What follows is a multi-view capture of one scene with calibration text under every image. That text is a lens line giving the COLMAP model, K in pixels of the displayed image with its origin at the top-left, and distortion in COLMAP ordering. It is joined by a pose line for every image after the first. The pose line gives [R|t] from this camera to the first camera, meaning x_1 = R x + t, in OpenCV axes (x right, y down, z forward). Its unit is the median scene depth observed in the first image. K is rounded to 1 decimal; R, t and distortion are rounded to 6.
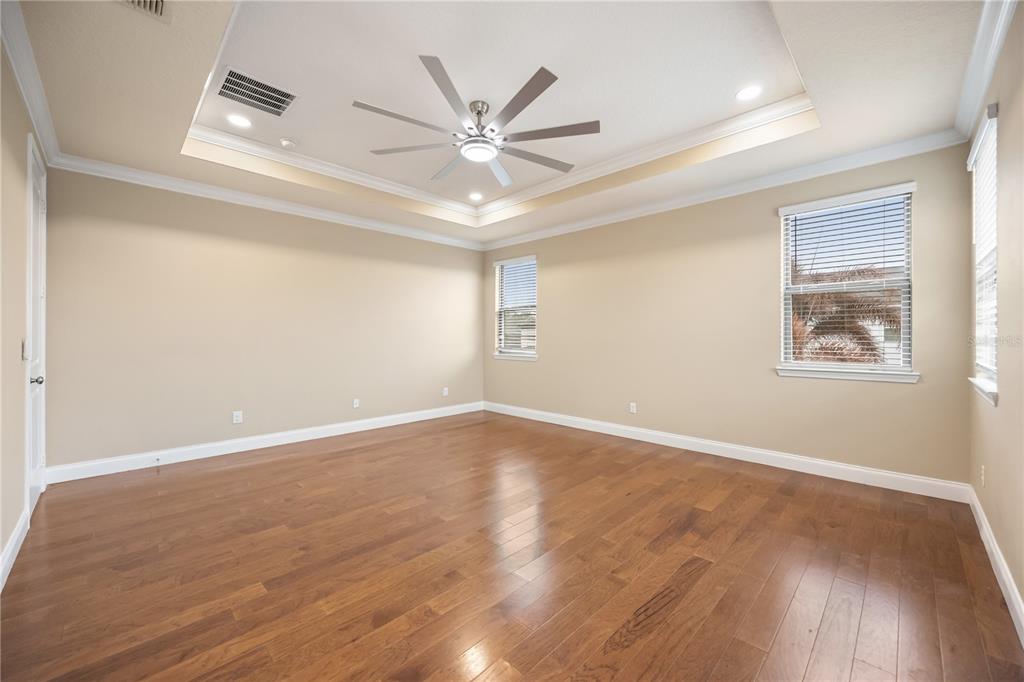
lens RADIAL K [[394.1, 0, 512.6], [0, 394.1, 336.2], [0, 0, 1]] dist [-0.000670, 0.000186]
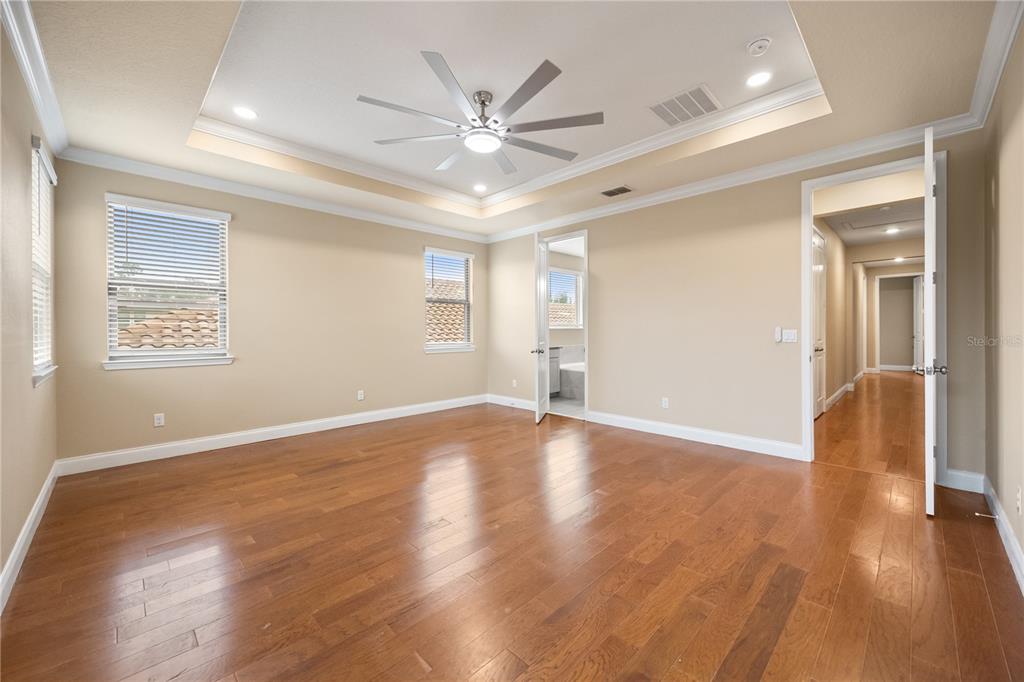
lens RADIAL K [[394.1, 0, 511.3], [0, 394.1, 333.7], [0, 0, 1]] dist [-0.000670, 0.000186]
pose [[-0.999911, 0.006358, 0.011756, -0.171280], [0.006474, 0.999930, 0.009863, 0.007694], [-0.011692, 0.009938, -0.999882, 2.075015]]
